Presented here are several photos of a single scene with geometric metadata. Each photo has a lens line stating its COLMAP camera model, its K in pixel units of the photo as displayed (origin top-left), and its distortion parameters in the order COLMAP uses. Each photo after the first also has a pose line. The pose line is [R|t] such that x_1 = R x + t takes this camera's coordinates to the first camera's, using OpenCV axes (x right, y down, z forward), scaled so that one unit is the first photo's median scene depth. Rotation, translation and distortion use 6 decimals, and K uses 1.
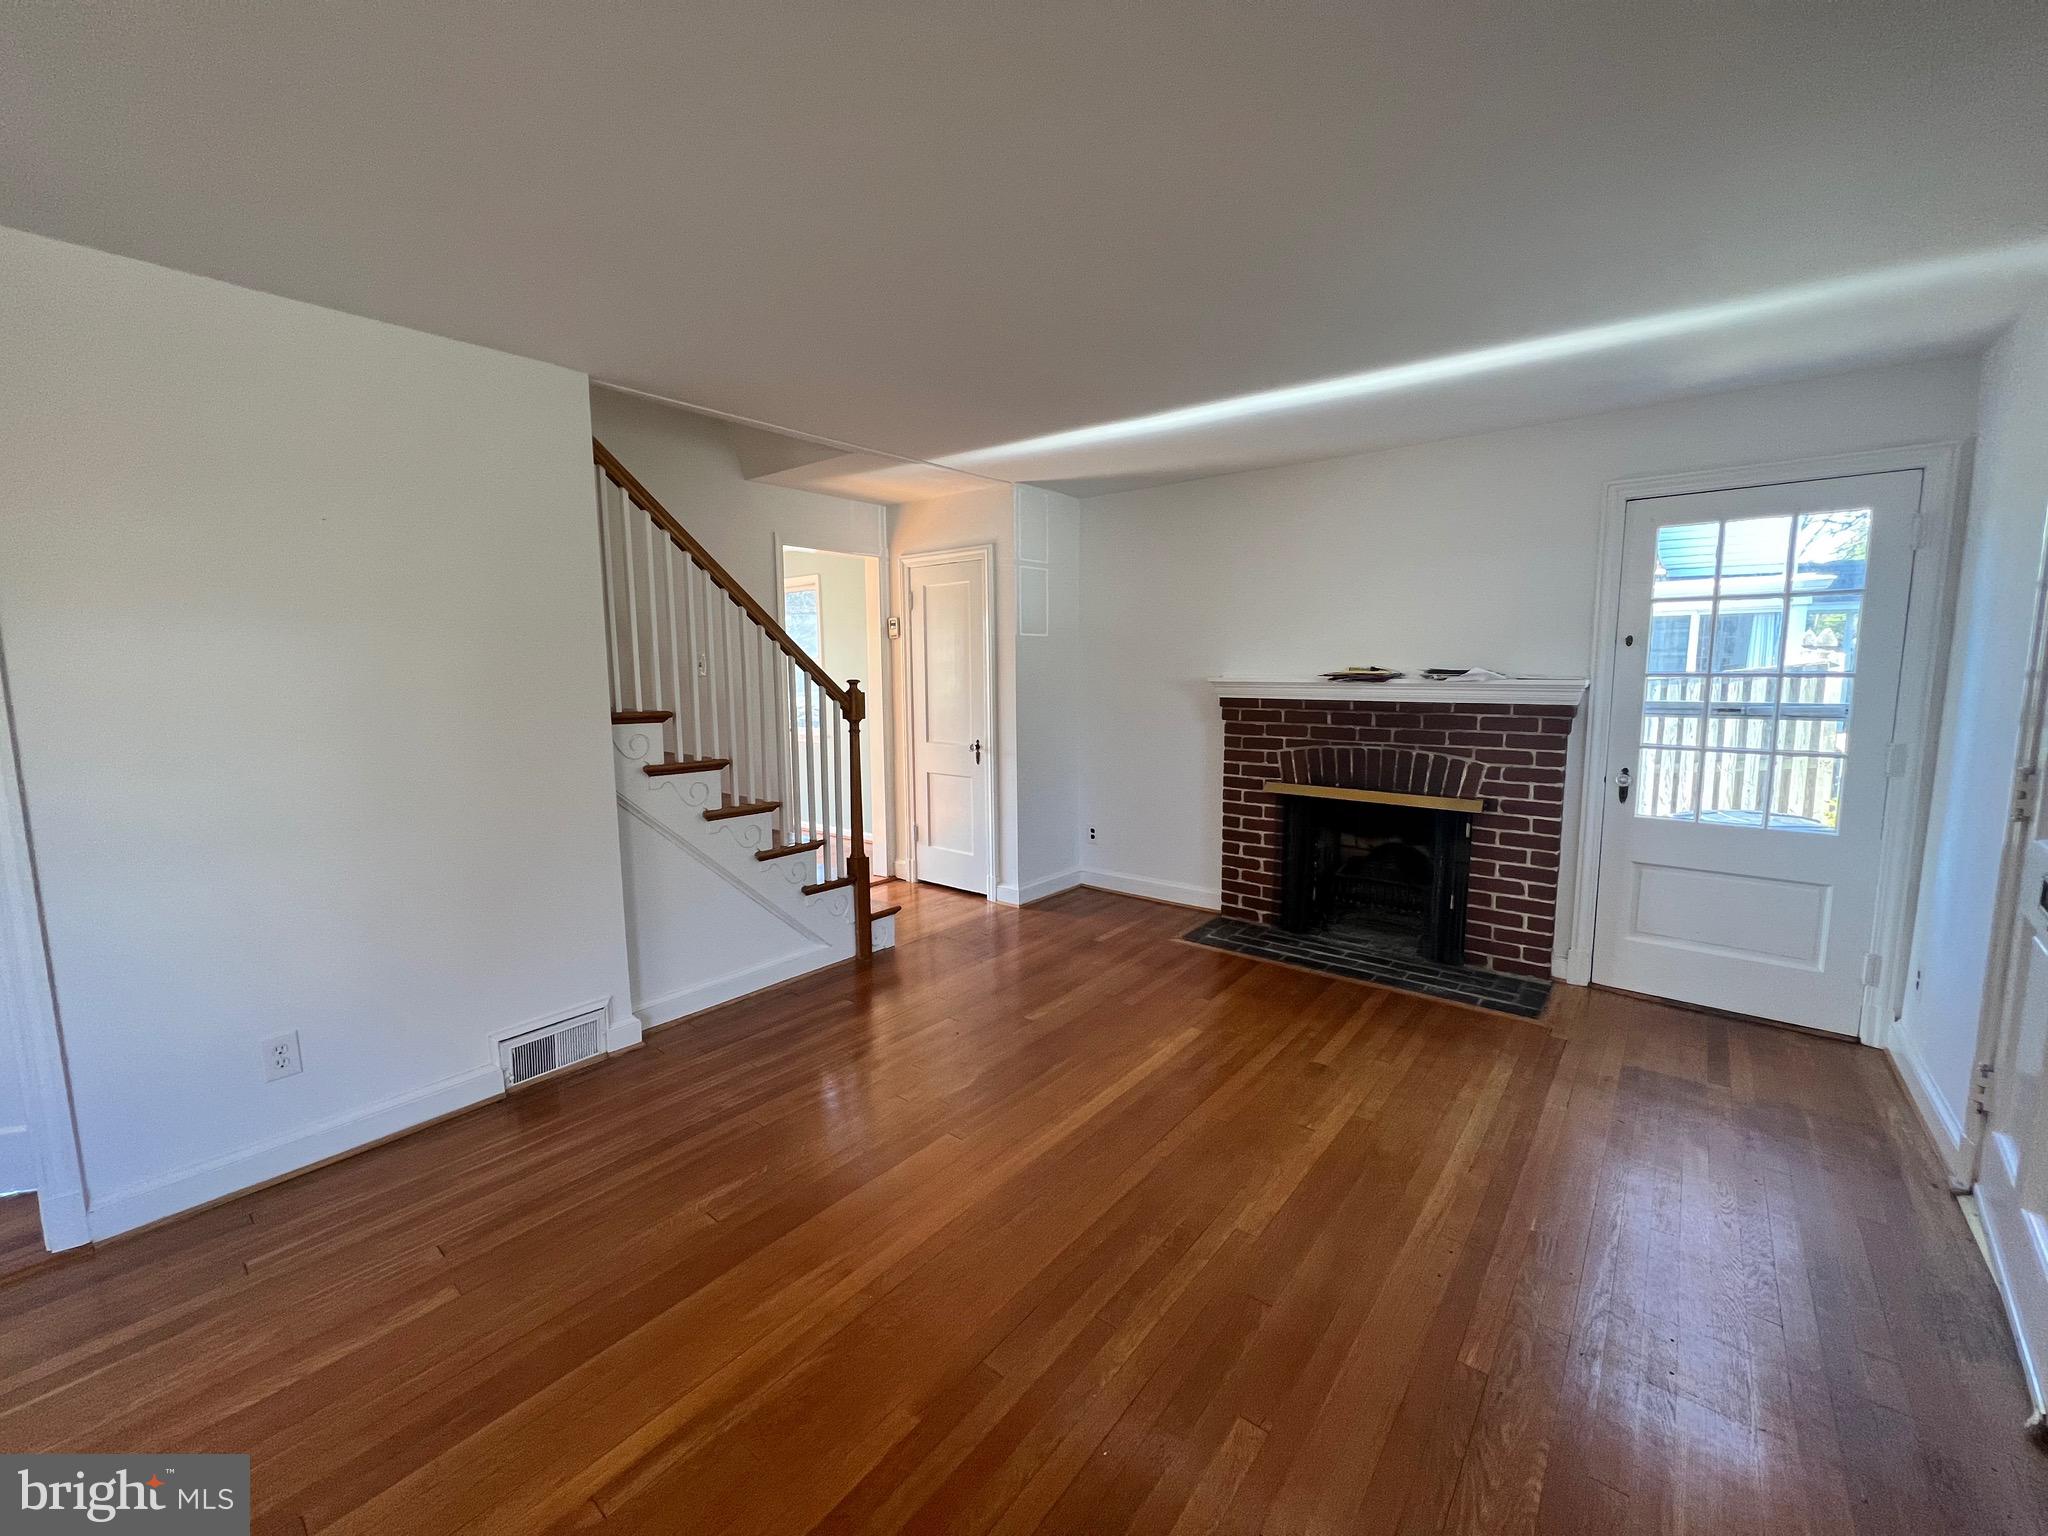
lens RADIAL K [[826.4, 0, 1018.5], [0, 826.4, 765.1], [0, 0, 1]] dist [-0.001222, -0.000191]
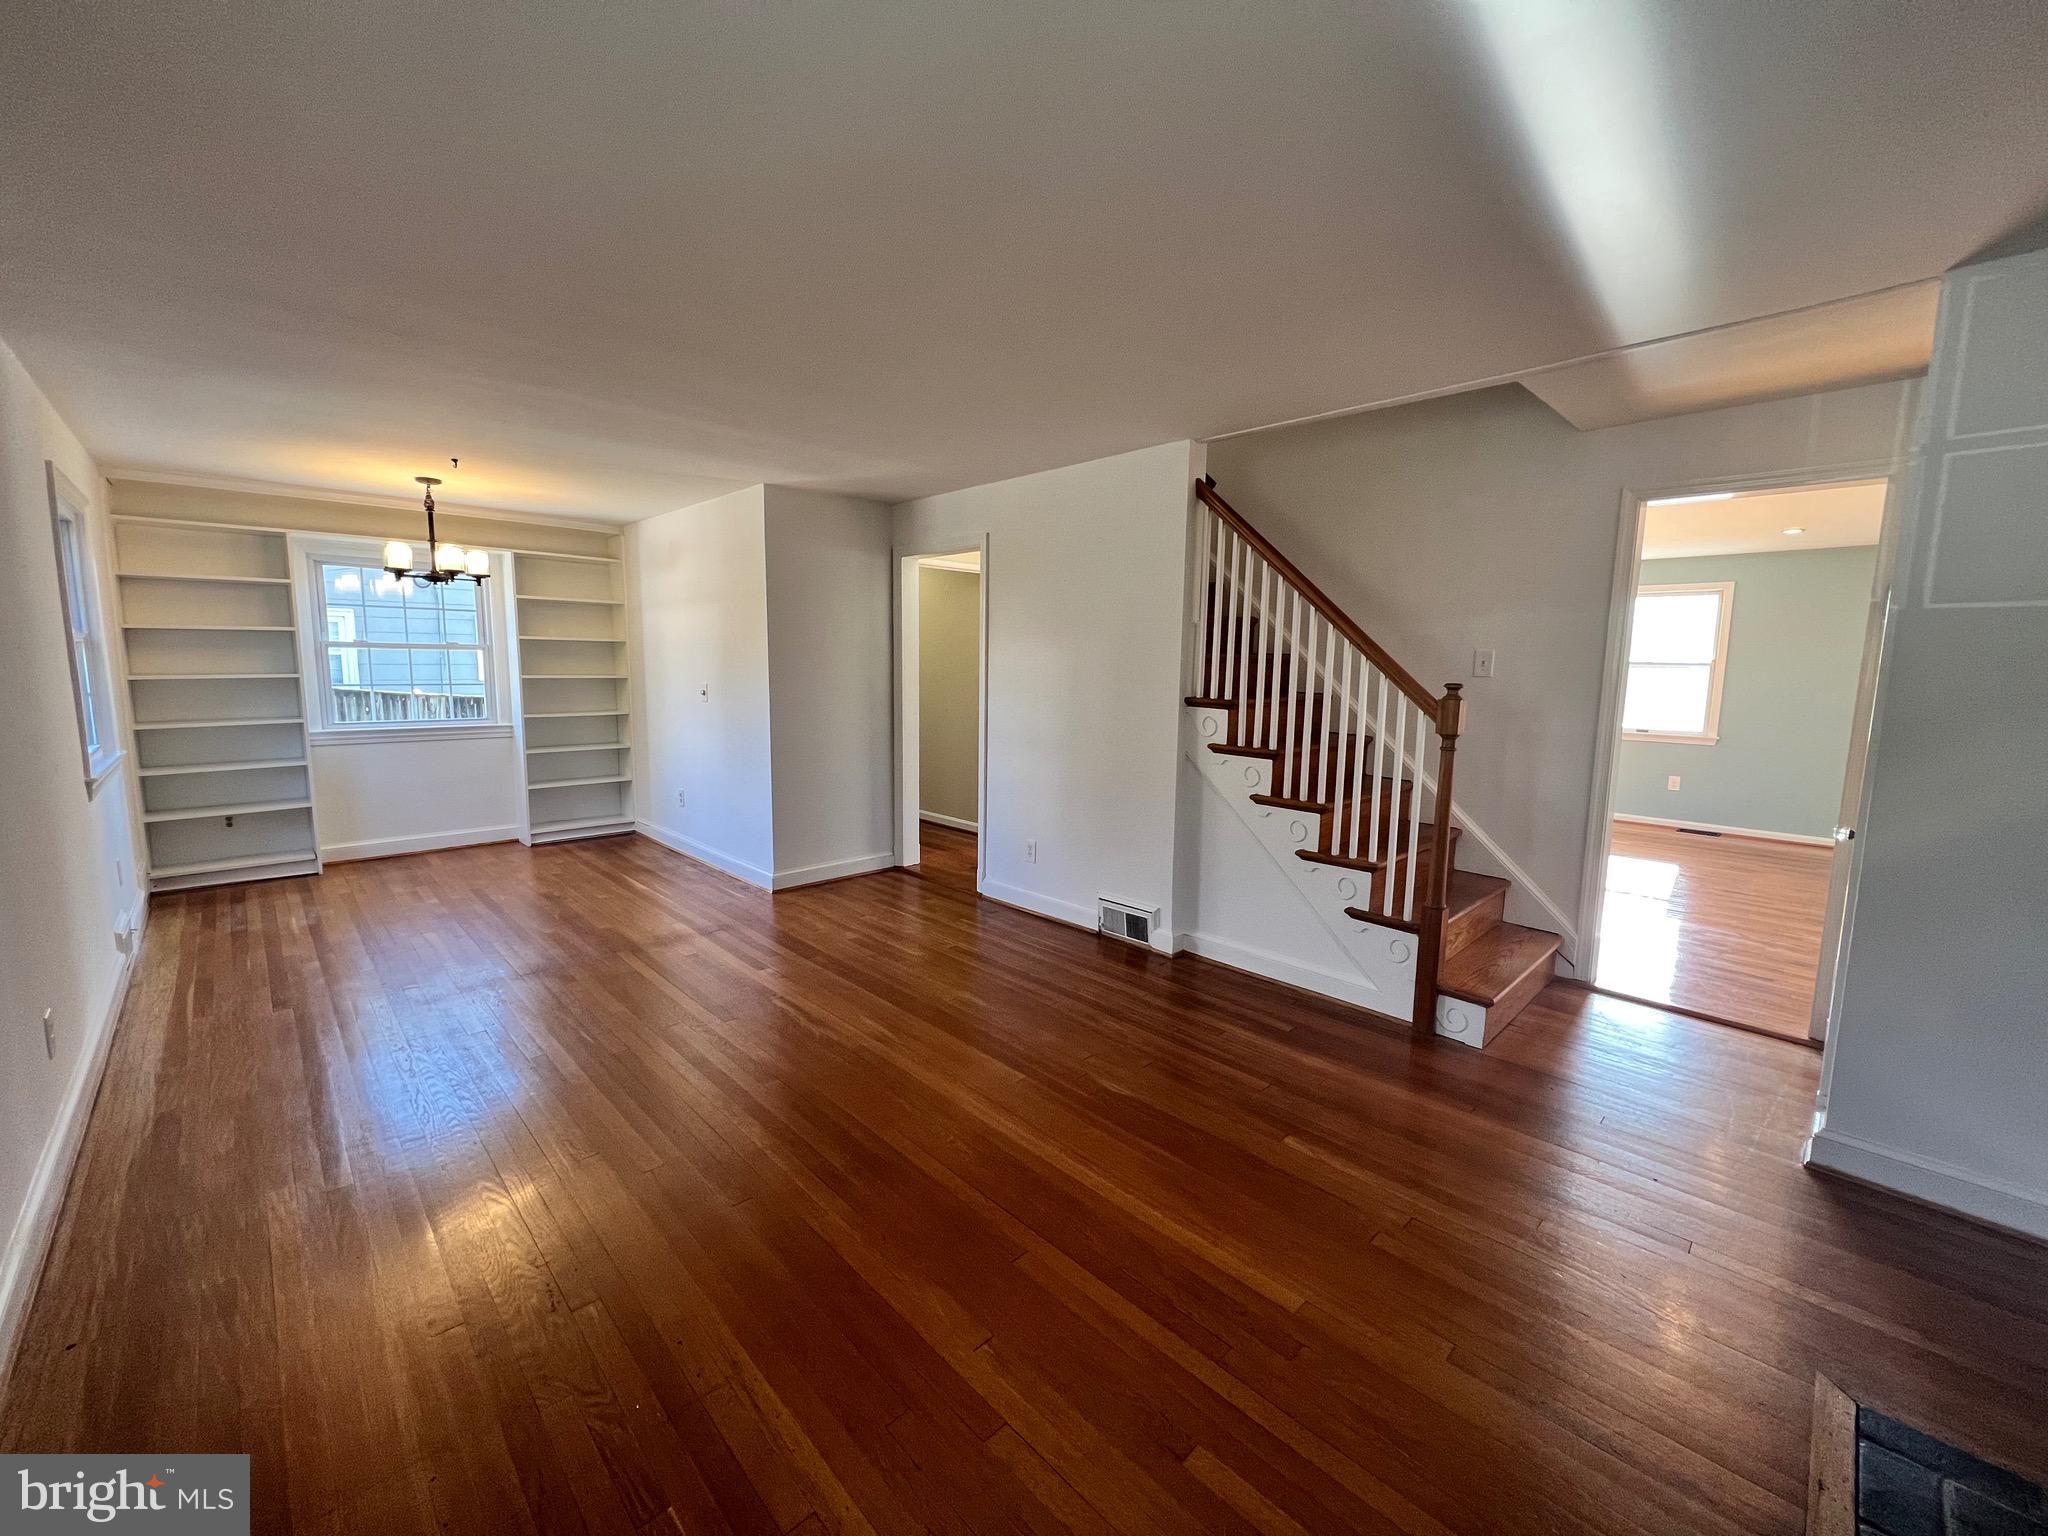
lens RADIAL K [[826.4, 0, 1018.5], [0, 826.4, 765.1], [0, 0, 1]] dist [-0.001222, -0.000191]
pose [[-0.126458, 0.130969, -0.983288, 0.791157], [-0.131355, 0.980306, 0.147465, -0.110492], [0.983237, 0.147808, -0.106764, 0.855382]]
